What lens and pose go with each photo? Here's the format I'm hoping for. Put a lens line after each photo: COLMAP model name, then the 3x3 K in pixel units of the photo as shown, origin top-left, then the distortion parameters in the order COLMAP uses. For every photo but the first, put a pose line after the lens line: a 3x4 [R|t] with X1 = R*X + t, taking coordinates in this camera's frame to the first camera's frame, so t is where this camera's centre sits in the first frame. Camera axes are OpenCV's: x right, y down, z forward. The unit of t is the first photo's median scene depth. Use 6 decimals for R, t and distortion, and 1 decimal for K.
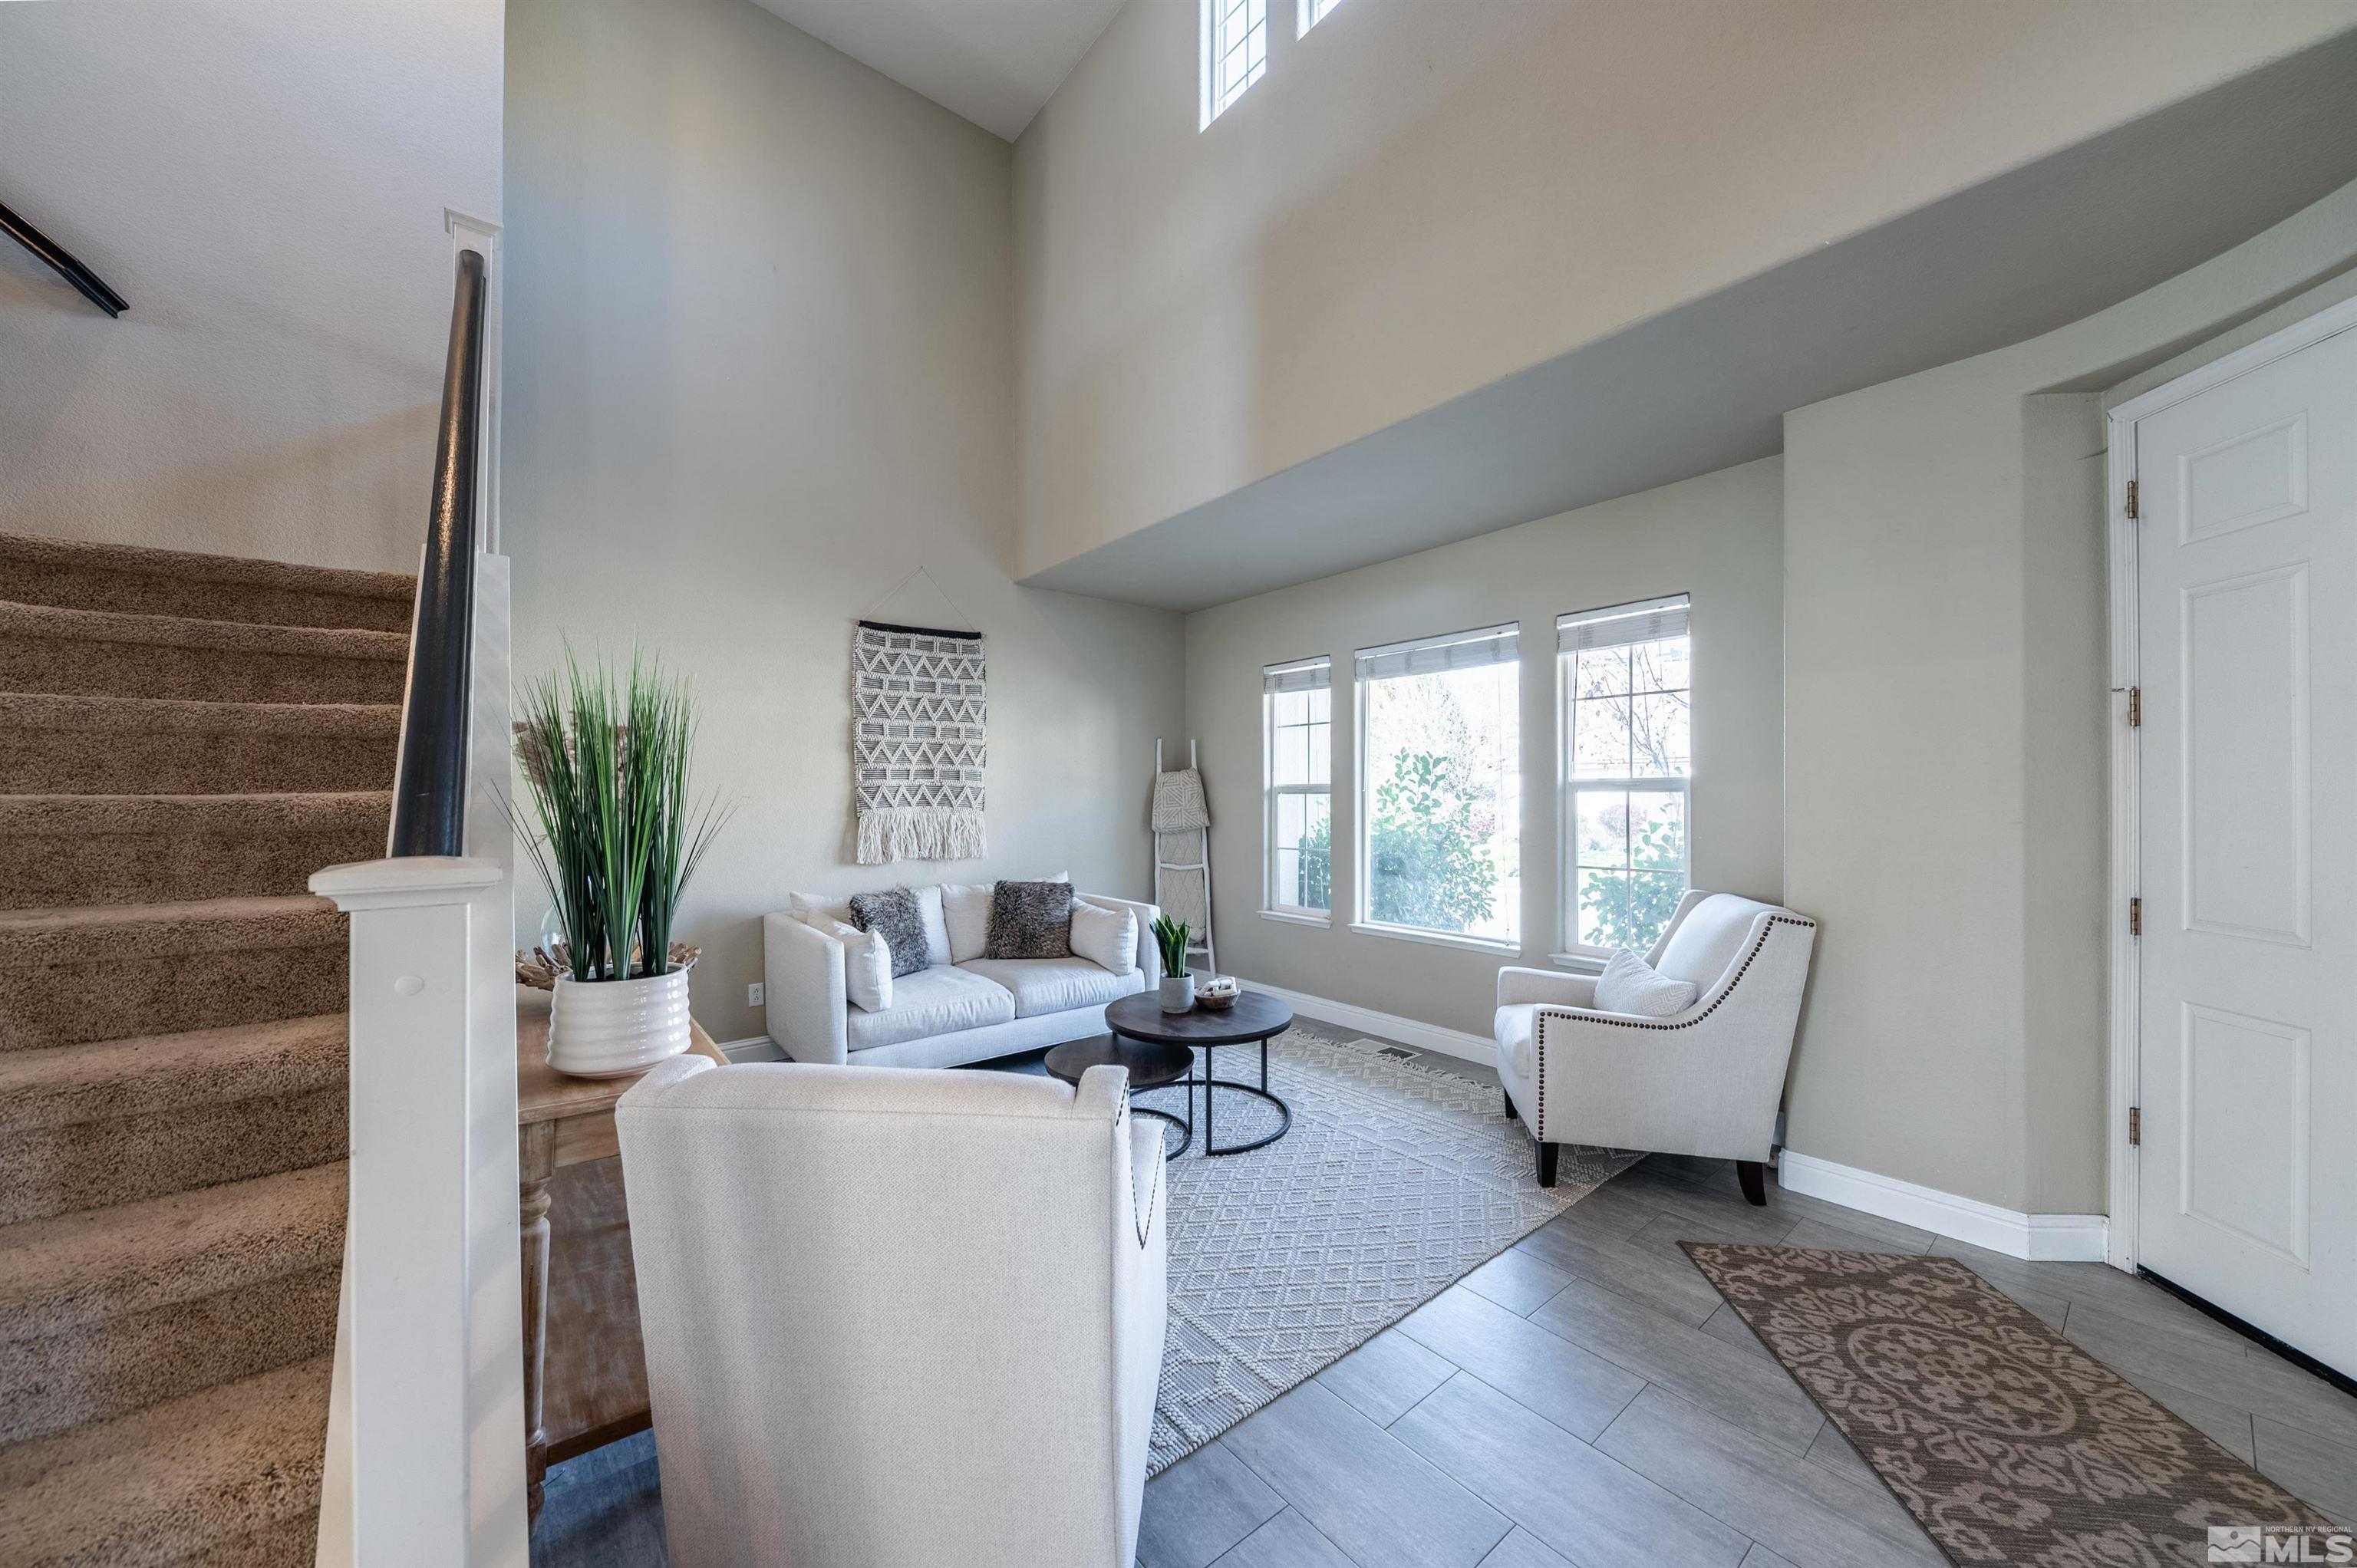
lens RADIAL K [[818.5, 0, 1186.7], [0, 818.5, 793.9], [0, 0, 1]] dist [0.005489, -0.004669]
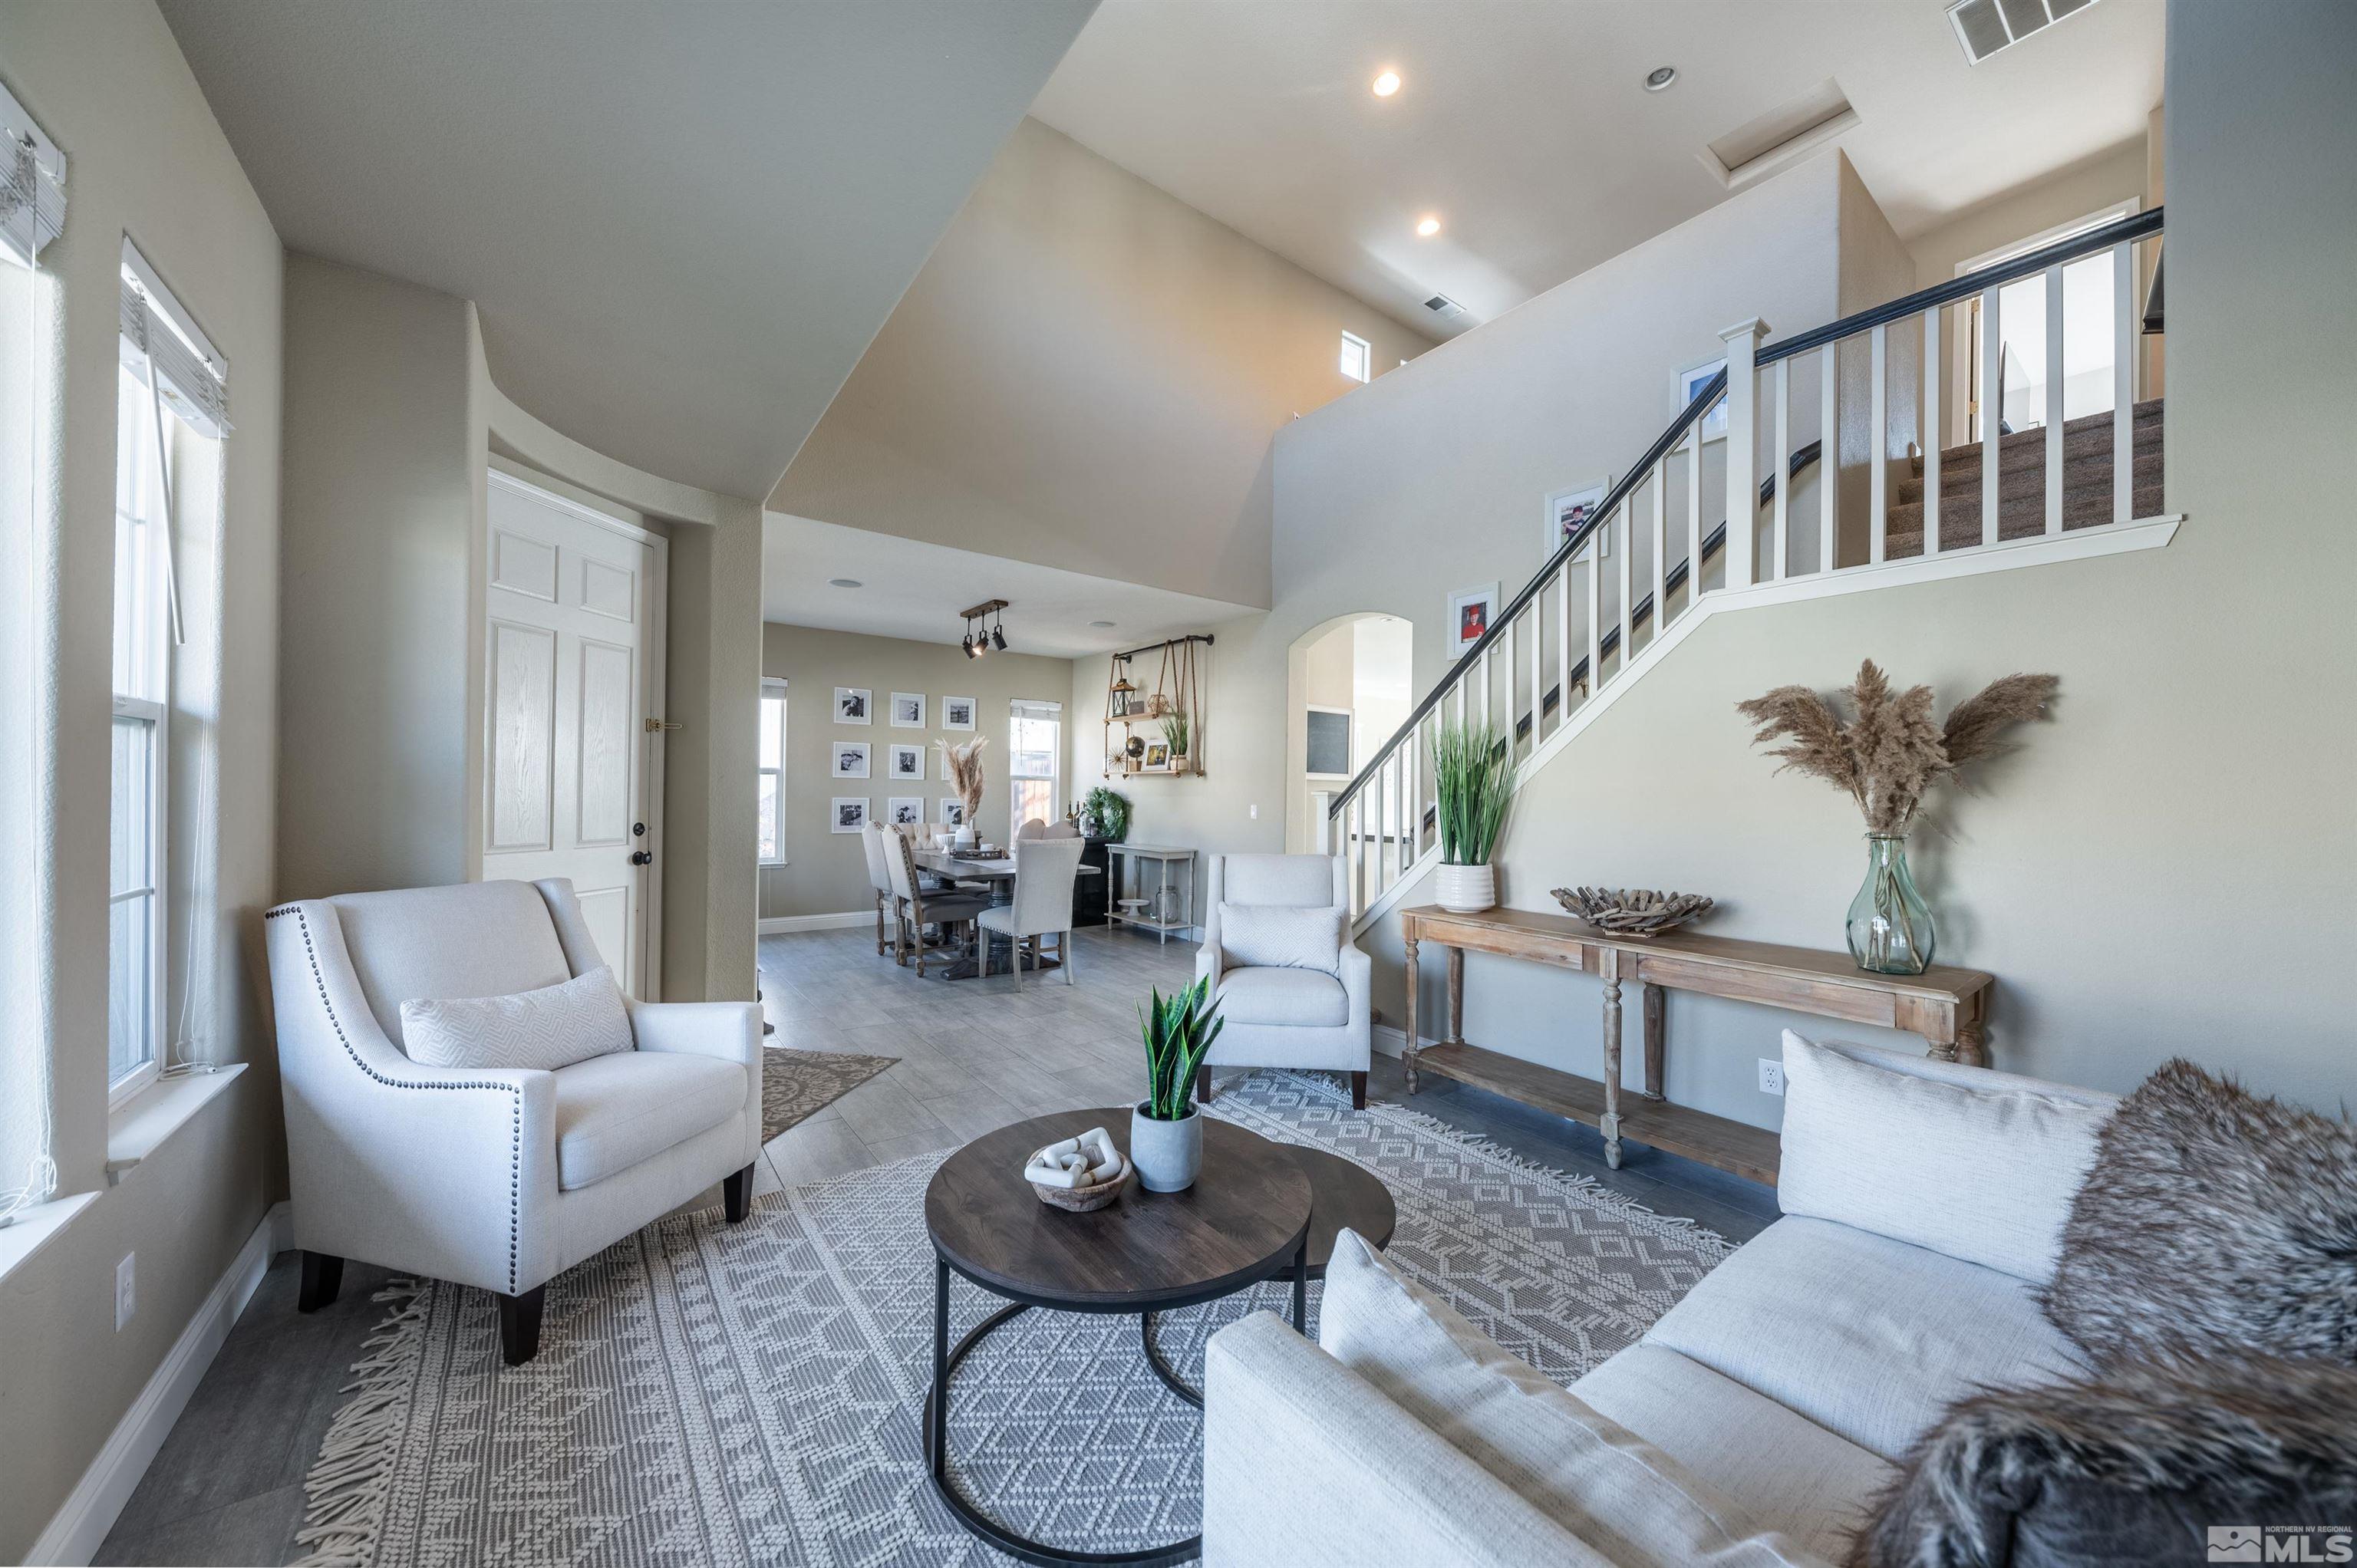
lens RADIAL K [[818.5, 0, 1184.7], [0, 818.5, 795.5], [0, 0, 1]] dist [0.005489, -0.004669]
pose [[-0.999048, -0.014942, 0.040981, -0.030431], [-0.015274, 0.999853, -0.007810, 0.024531], [-0.040859, -0.008429, -0.999129, 1.120759]]
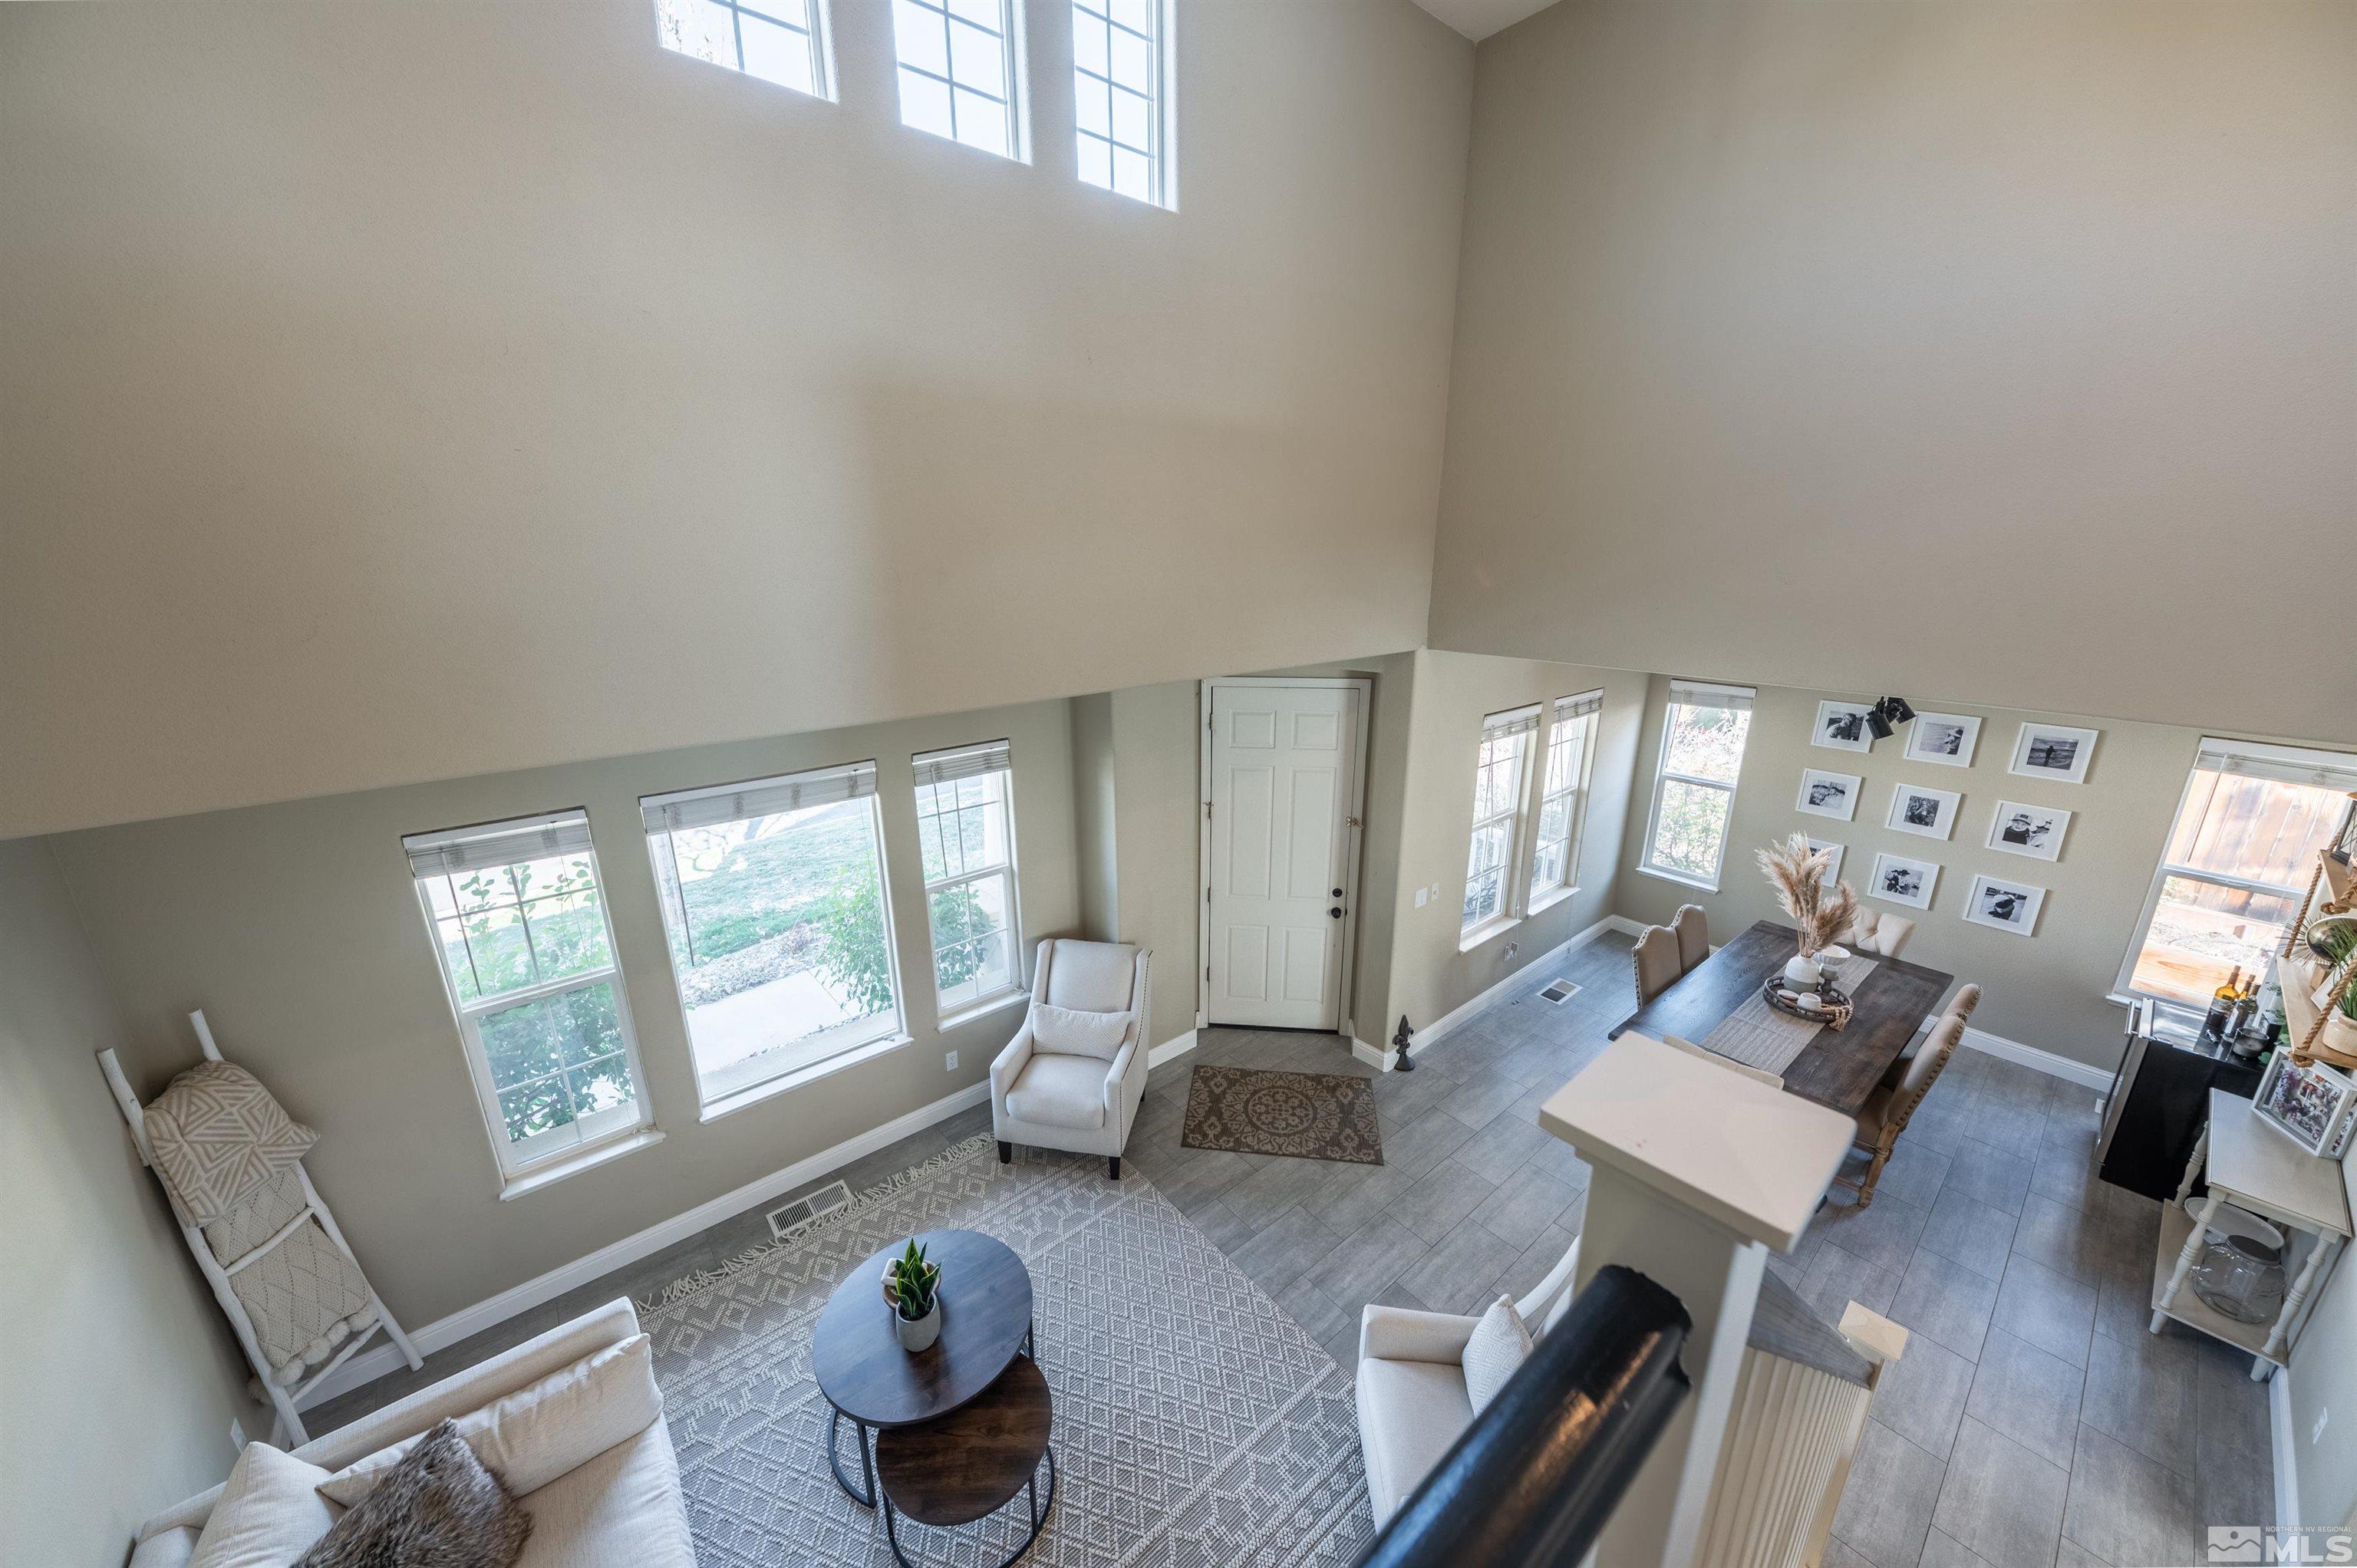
lens RADIAL K [[818.5, 0, 1171.8], [0, 818.5, 796.1], [0, 0, 1]] dist [0.005489, -0.004669]
pose [[0.000903, -0.290568, 0.956854, -0.508763], [-0.002420, 0.956851, 0.290569, -0.403757], [-0.999997, -0.002578, 0.000160, 0.548770]]
